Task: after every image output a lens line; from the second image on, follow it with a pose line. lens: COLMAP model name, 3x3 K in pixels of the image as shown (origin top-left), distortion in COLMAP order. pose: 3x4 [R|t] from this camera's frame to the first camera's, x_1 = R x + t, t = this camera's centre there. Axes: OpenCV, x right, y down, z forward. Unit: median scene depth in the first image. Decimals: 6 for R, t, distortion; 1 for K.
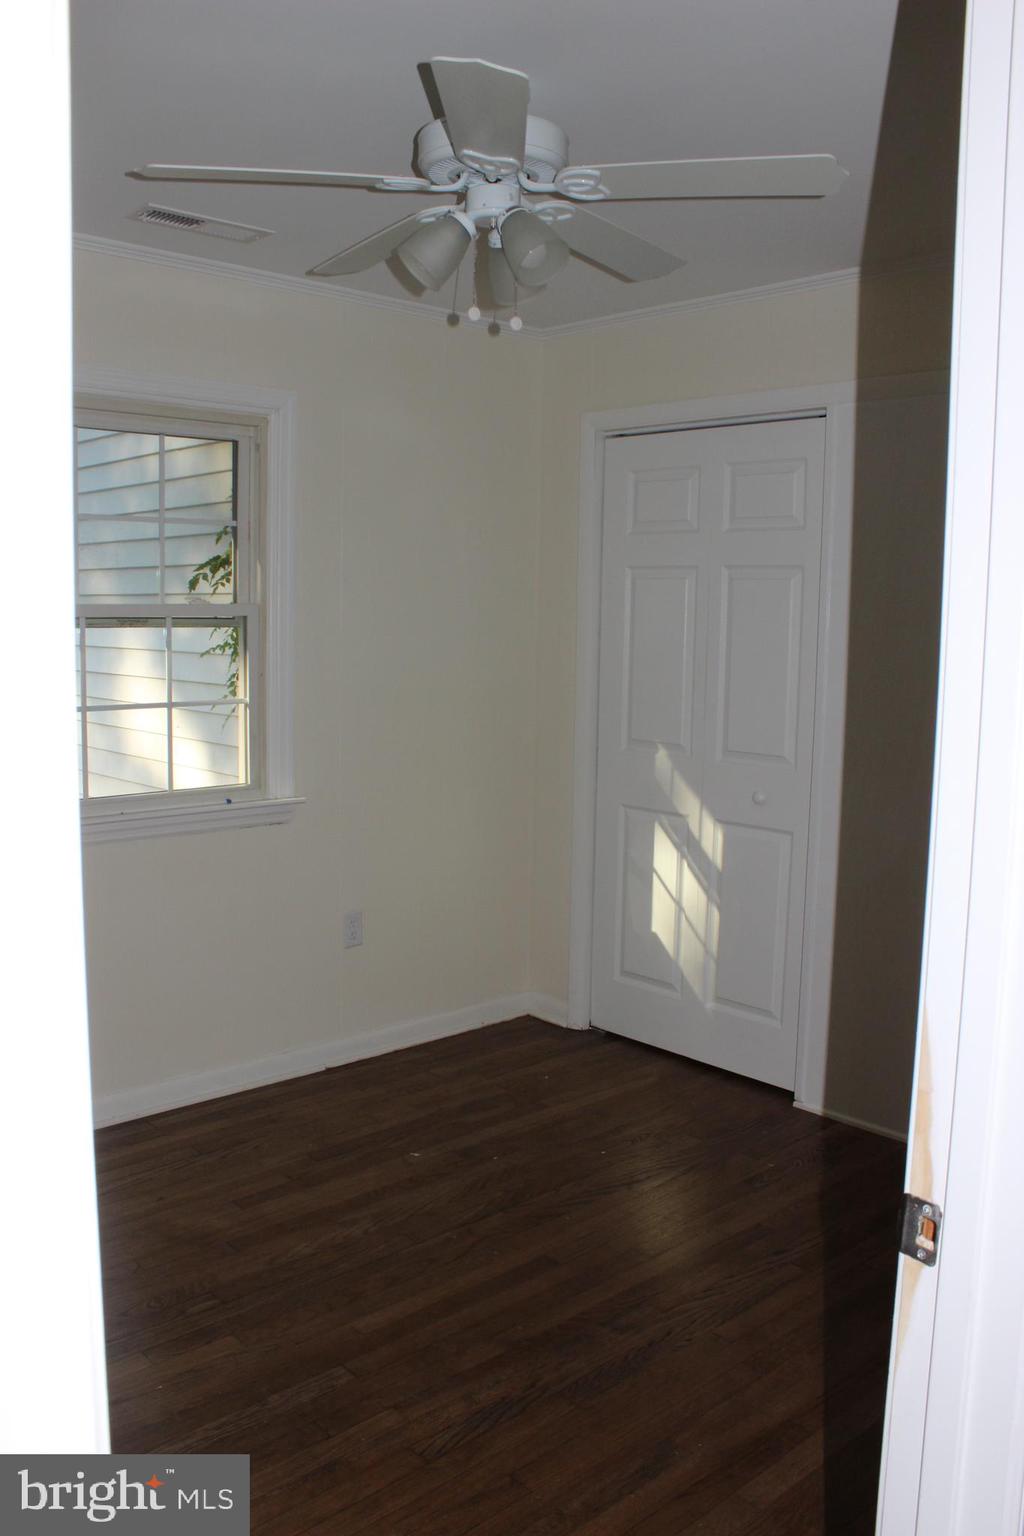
lens RADIAL K [[1321.5, 0, 512.9], [0, 1321.5, 729.6], [0, 0, 1]] dist [0.106993, 0.000782]
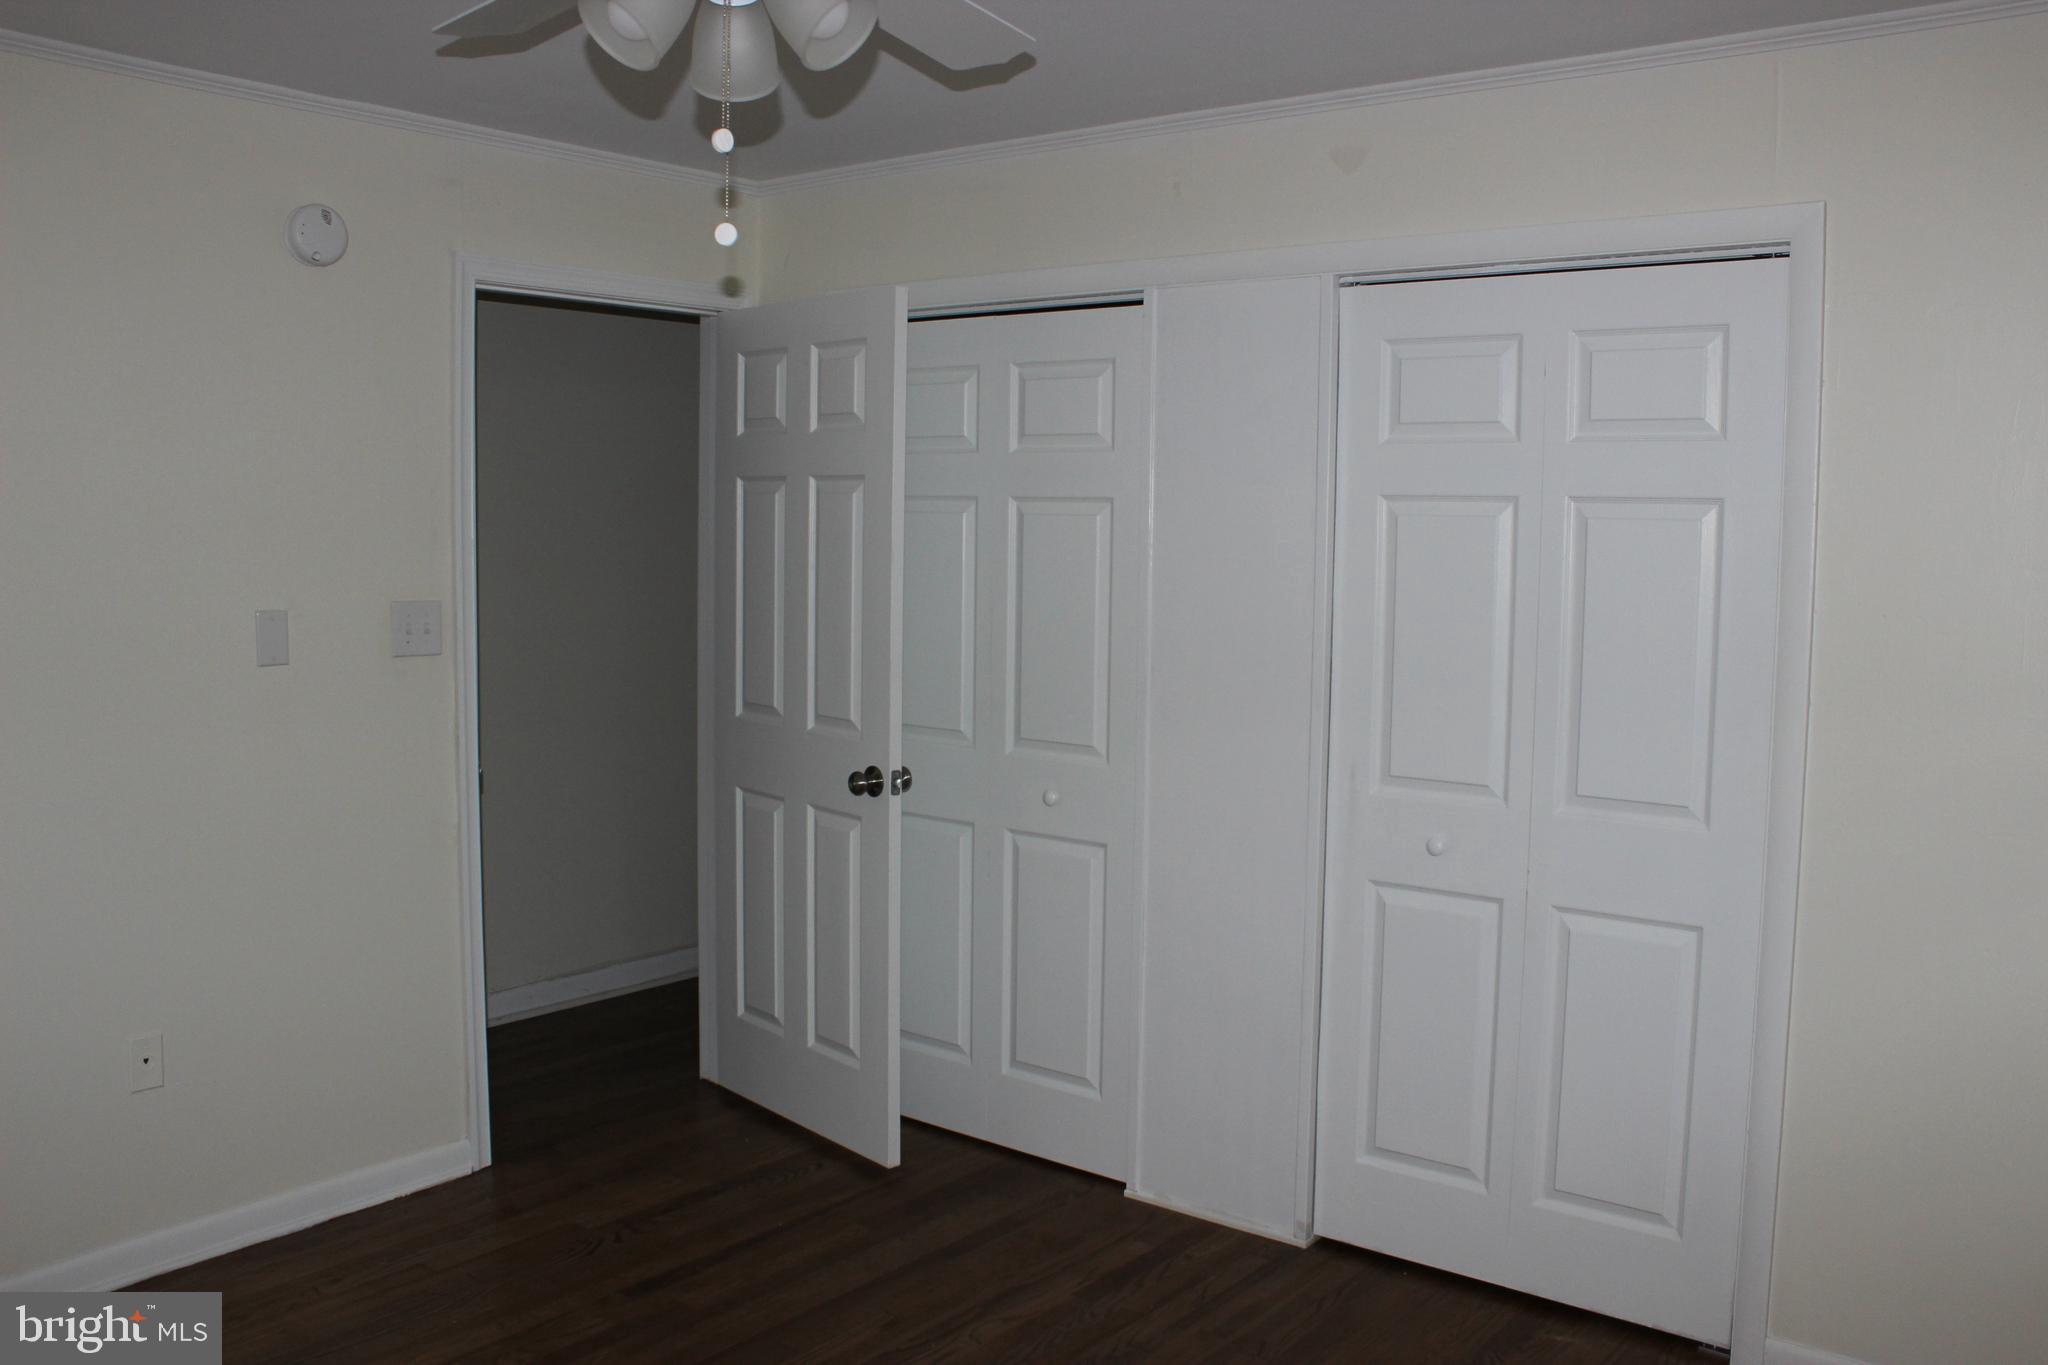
lens RADIAL K [[1745.3, 0, 1011.9], [0, 1745.3, 737.1], [0, 0, 1]] dist [0.190034, -0.621763]
pose [[0.986451, -0.015364, 0.163336, -0.015000], [0.013017, 0.999796, 0.015430, -0.001763], [-0.163540, -0.013095, 0.986450, 0.014789]]
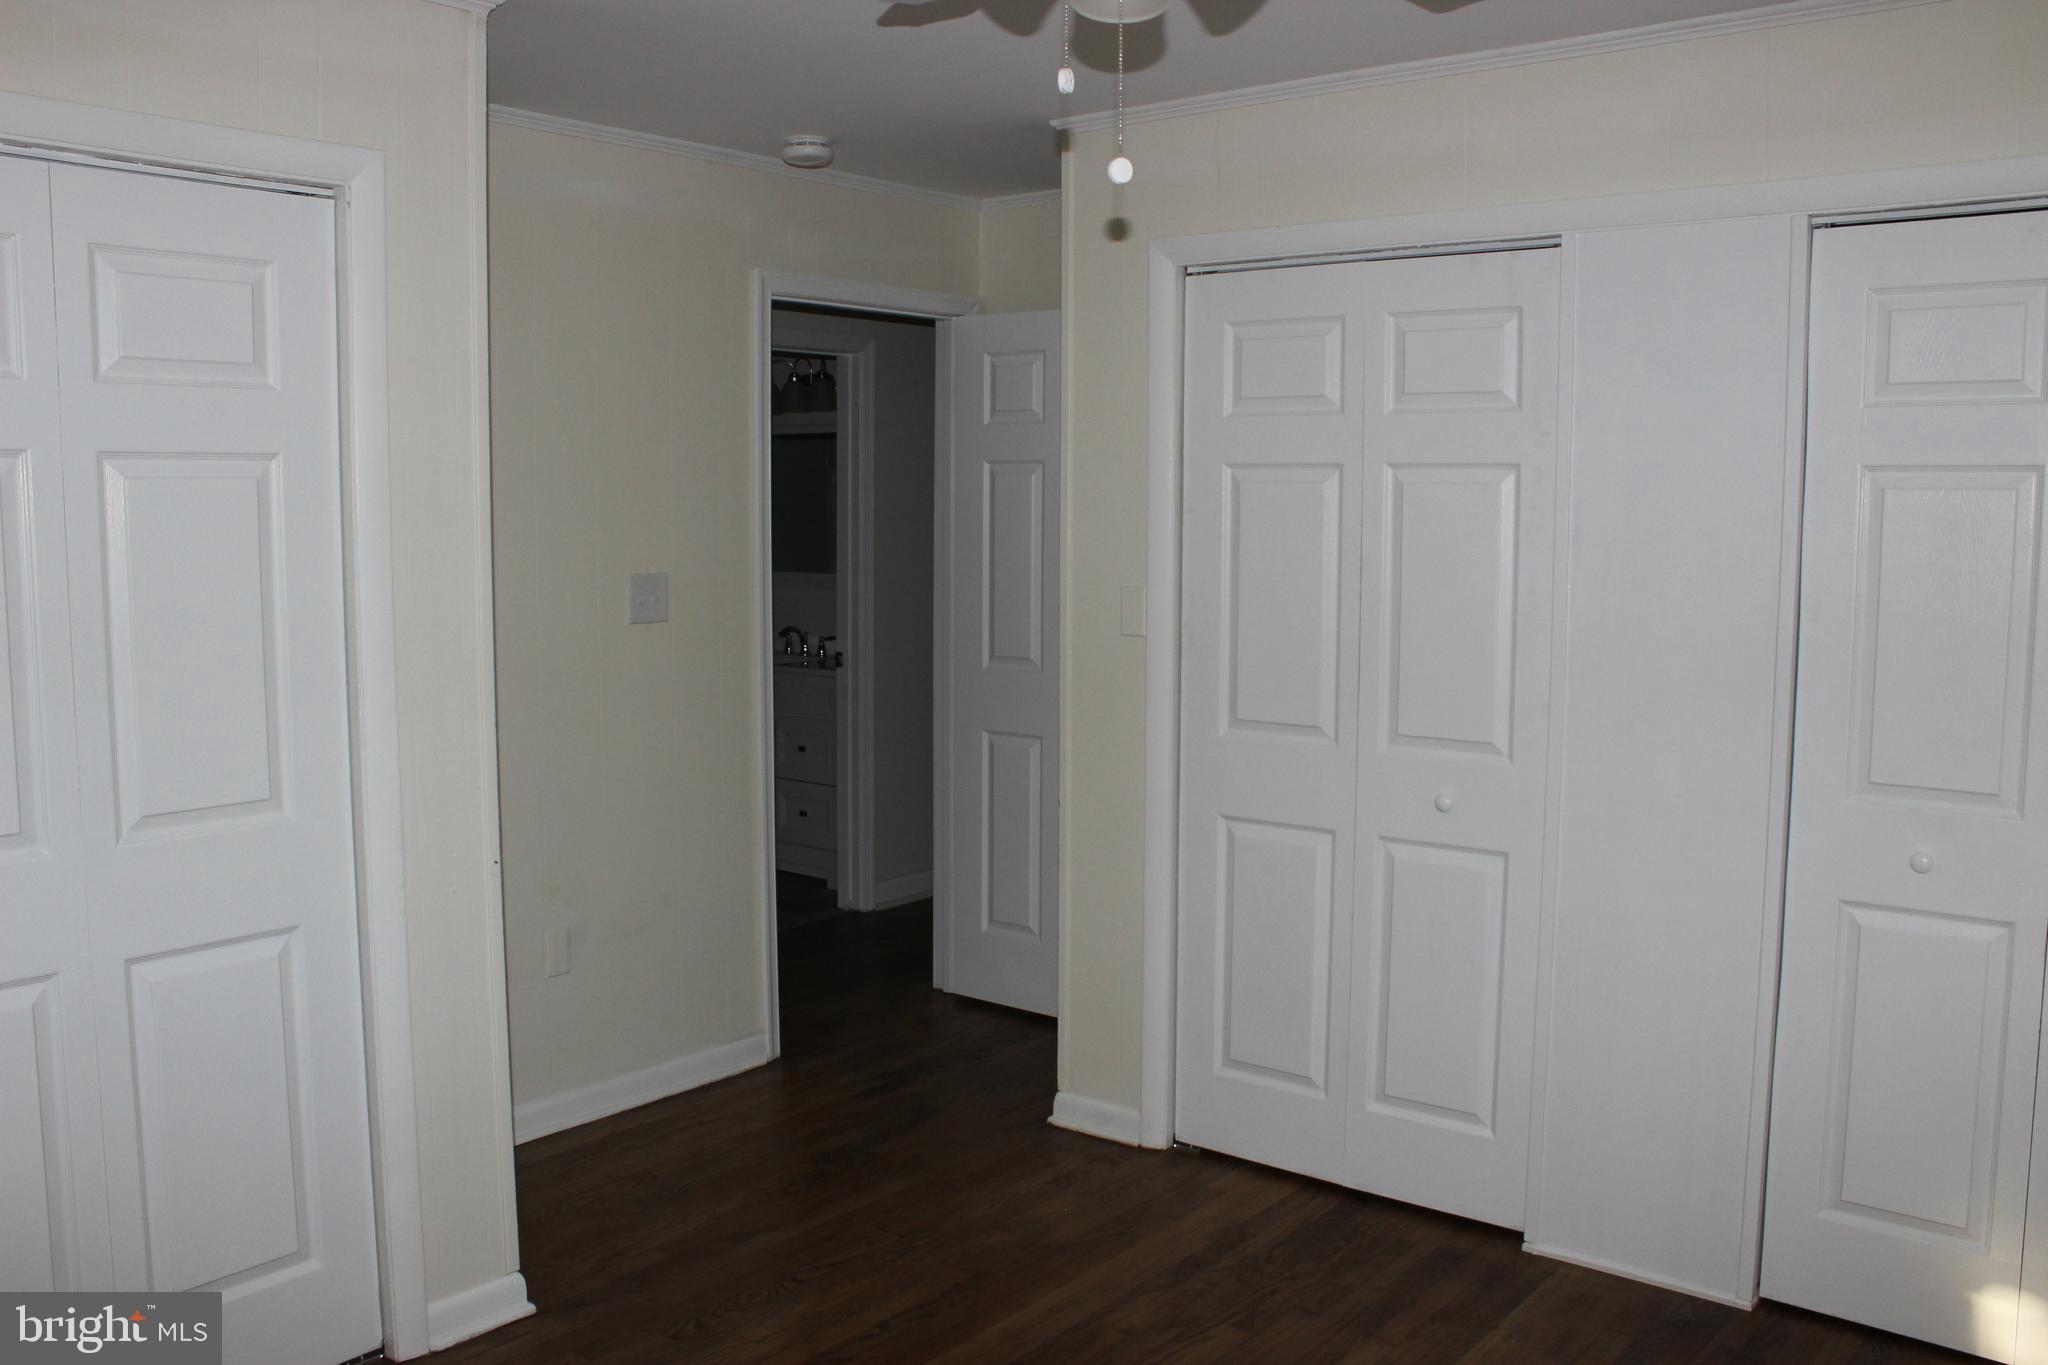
lens RADIAL K [[1701.8, 0, 1024.0], [0, 1701.8, 682.5], [0, 0, 1]] dist [0.008884, 0.013357]
pose [[0.985613, -0.015008, 0.168352, -0.175896], [0.013901, 0.999873, 0.007752, -0.020646], [-0.168447, -0.005300, 0.985696, 0.172848]]
